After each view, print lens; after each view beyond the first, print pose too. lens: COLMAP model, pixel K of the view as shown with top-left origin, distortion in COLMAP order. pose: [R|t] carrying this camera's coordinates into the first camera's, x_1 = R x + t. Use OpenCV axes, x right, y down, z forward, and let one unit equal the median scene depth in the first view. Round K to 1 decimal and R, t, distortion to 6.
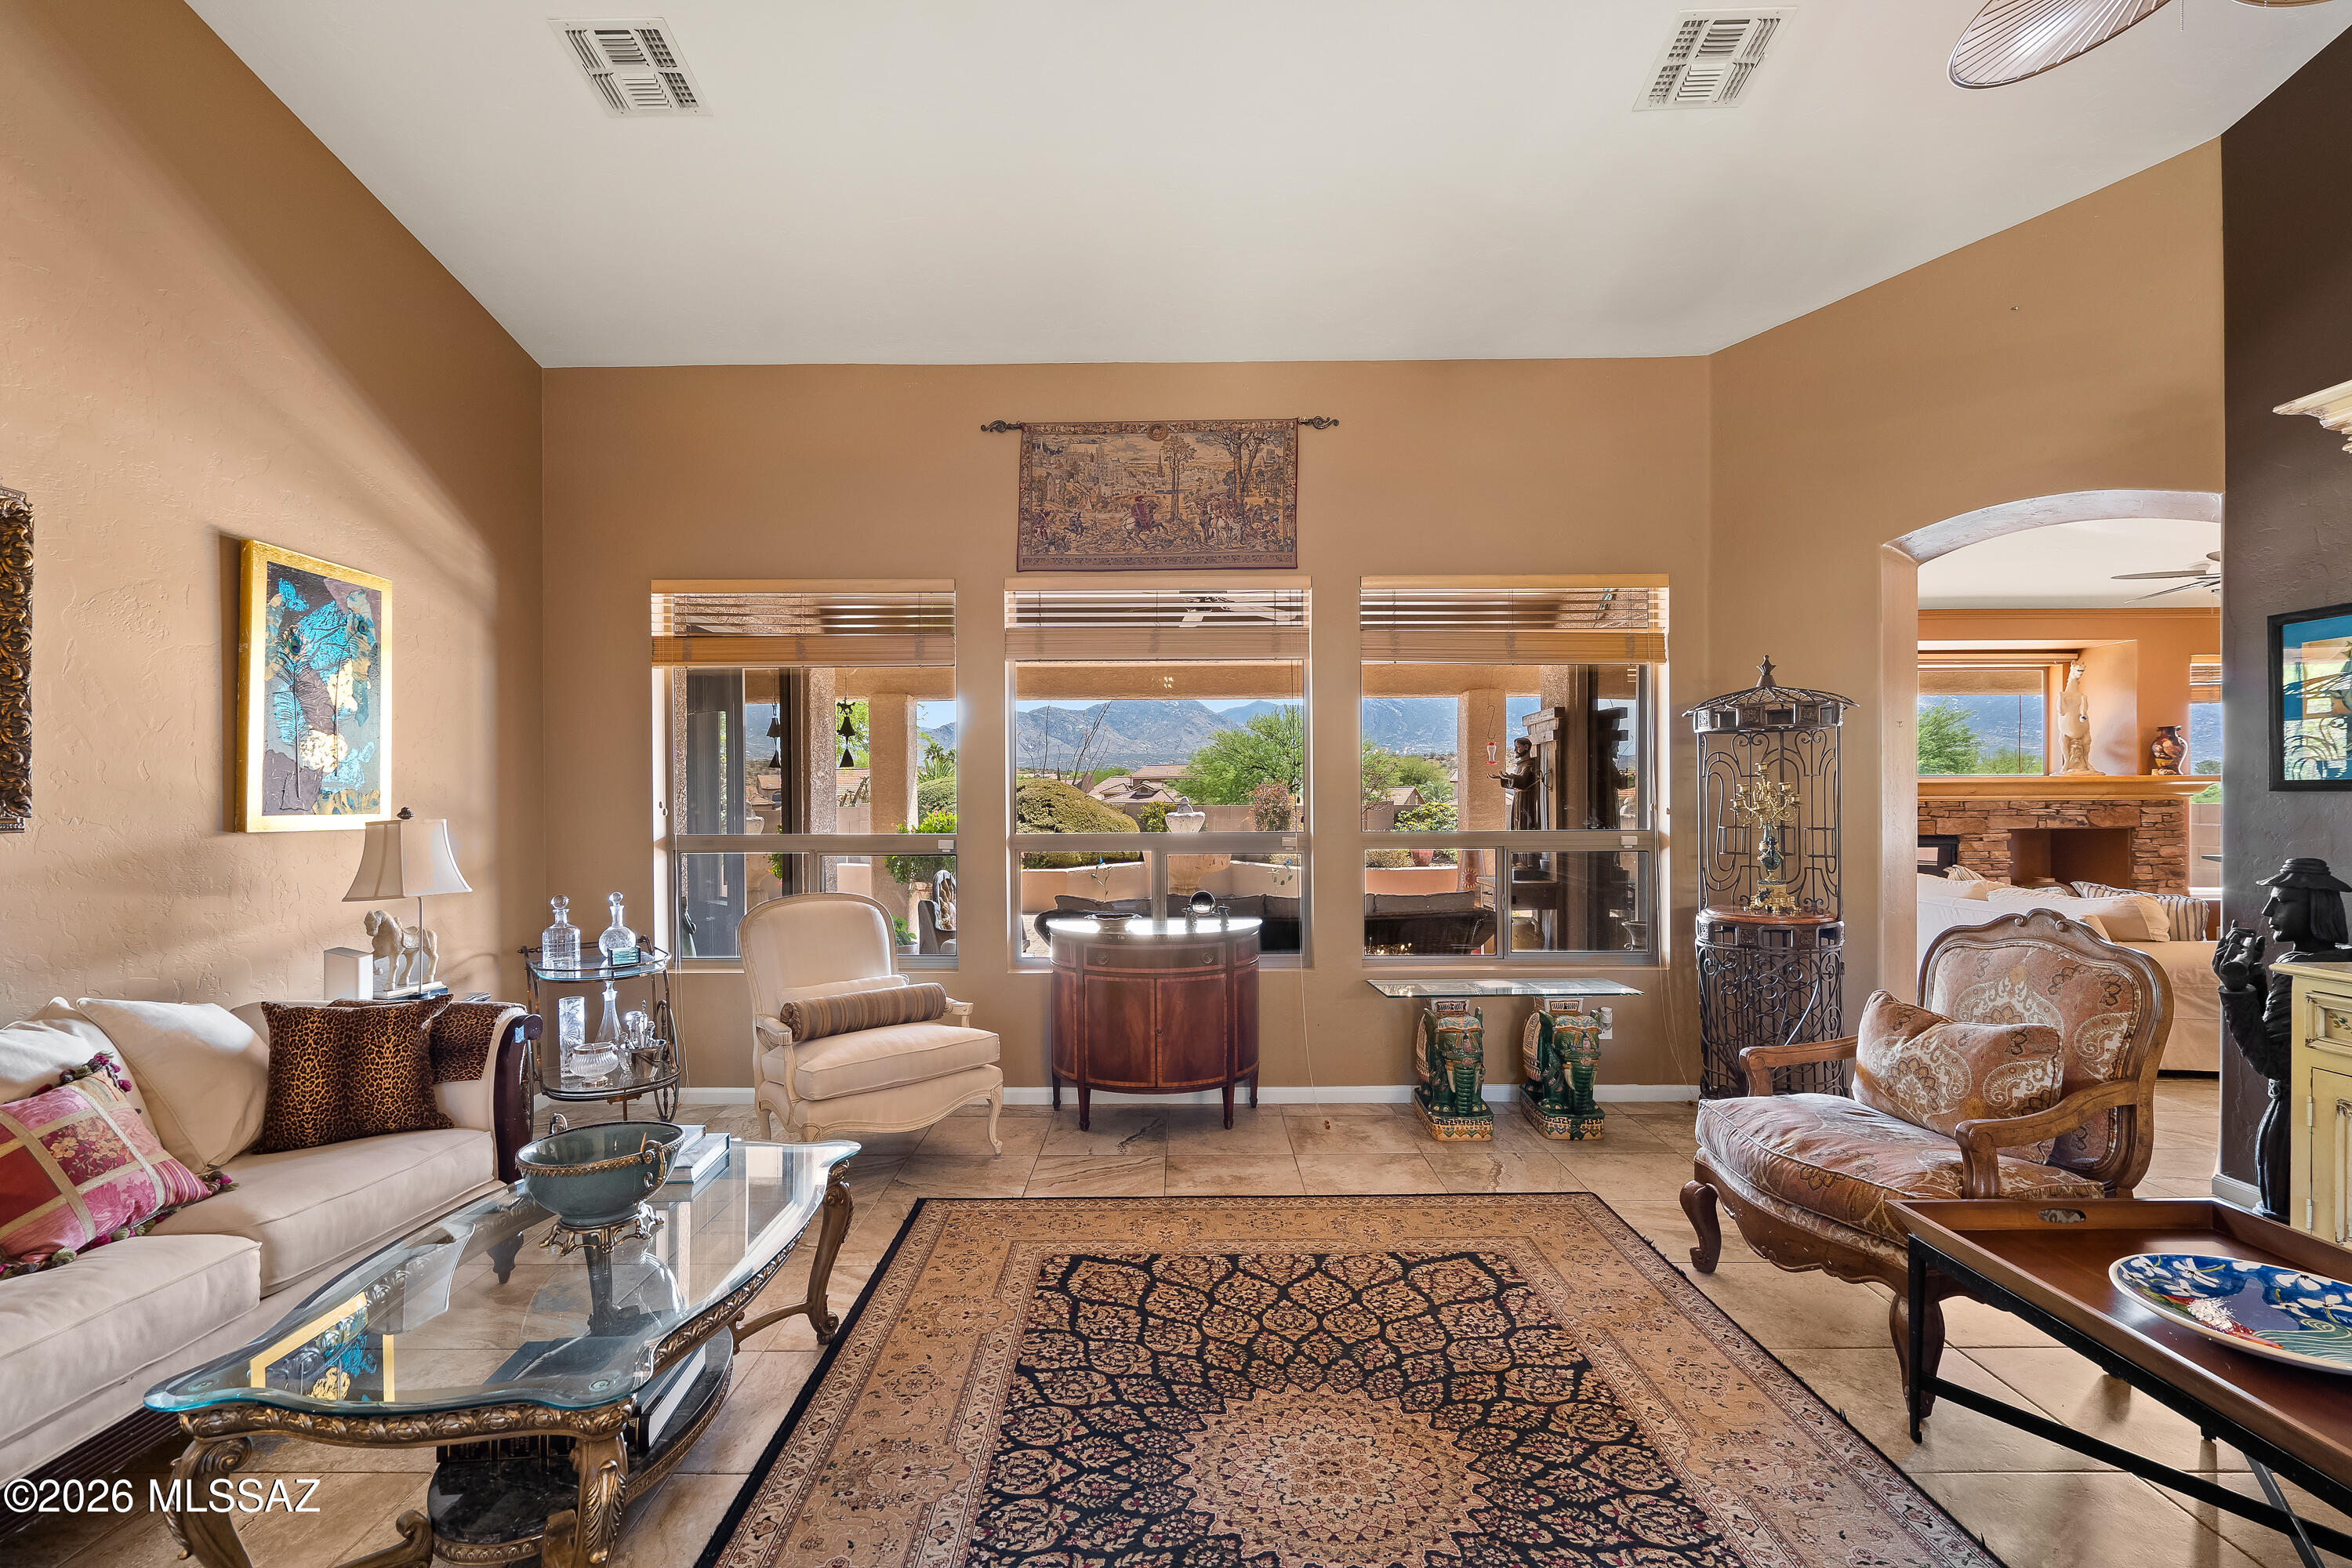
lens RADIAL K [[1078.8, 0, 1165.5], [0, 1078.8, 804.3], [0, 0, 1]] dist [-0.009365, 0.007483]
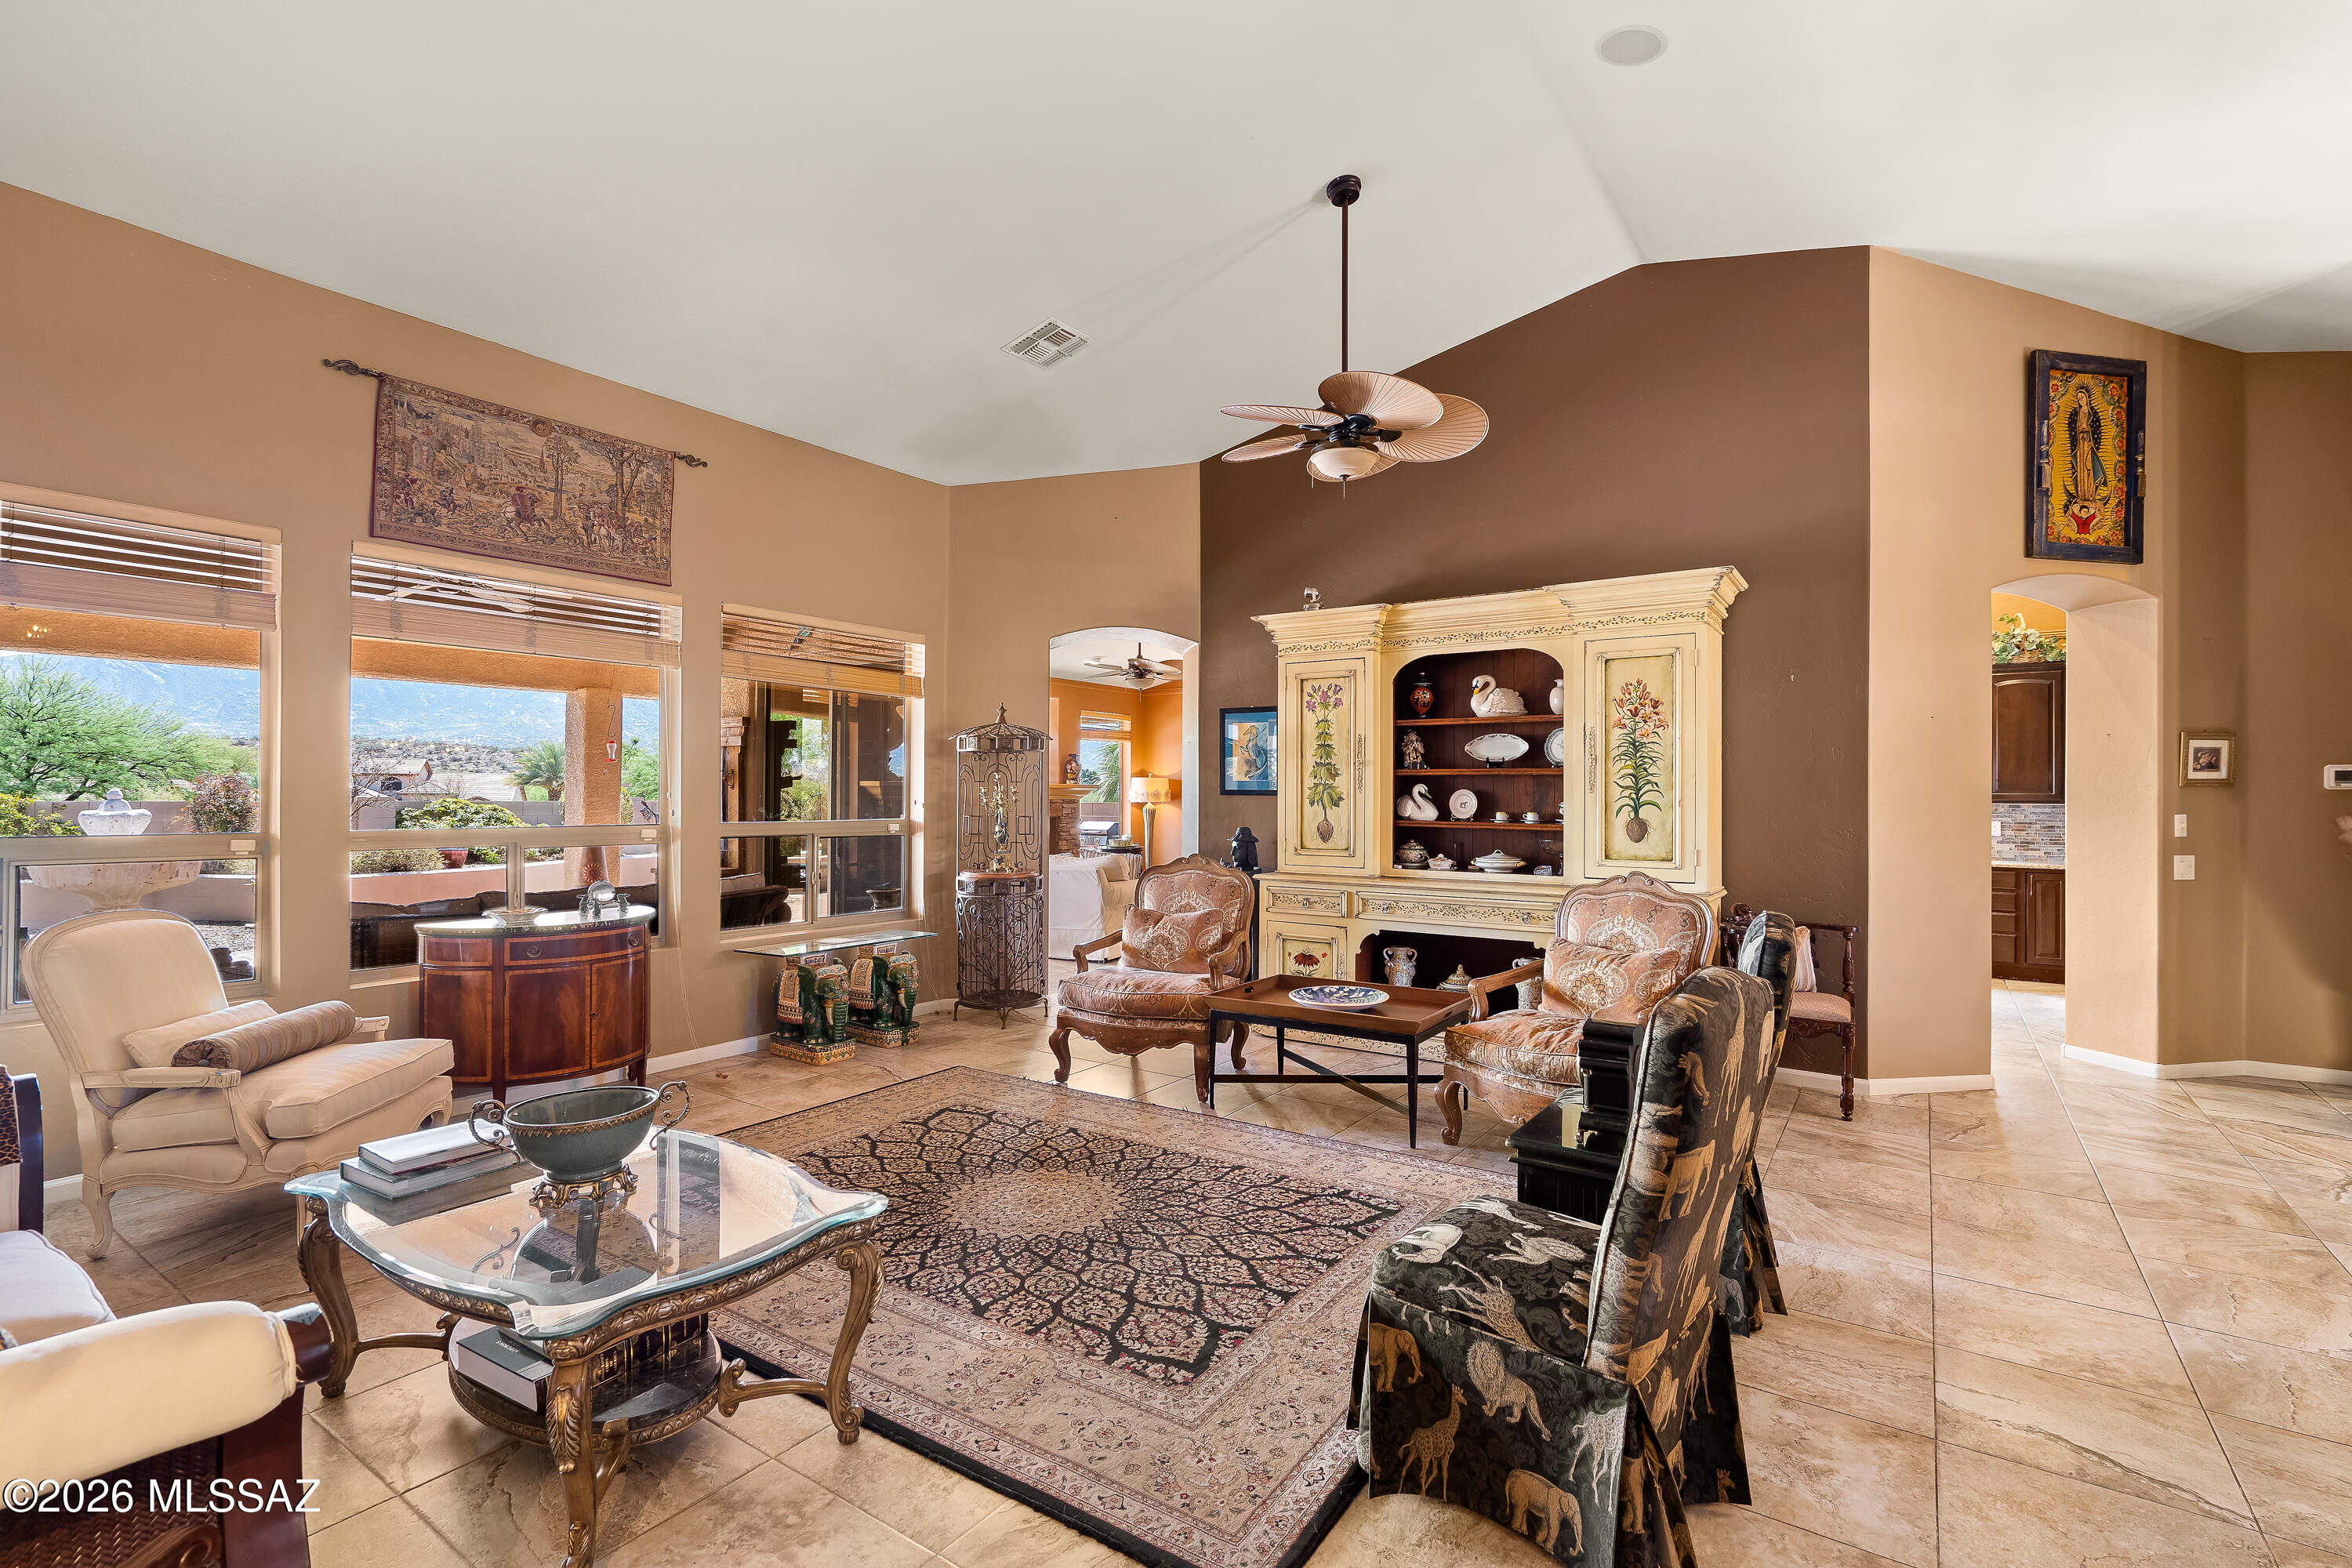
lens RADIAL K [[1078.8, 0, 1165.5], [0, 1078.8, 804.3], [0, 0, 1]] dist [-0.009365, 0.007483]
pose [[0.566620, 0.000974, 0.823979, -0.502558], [-0.002802, 0.999996, 0.000744, 0.002774], [-0.823975, -0.002731, 0.566620, -0.045937]]
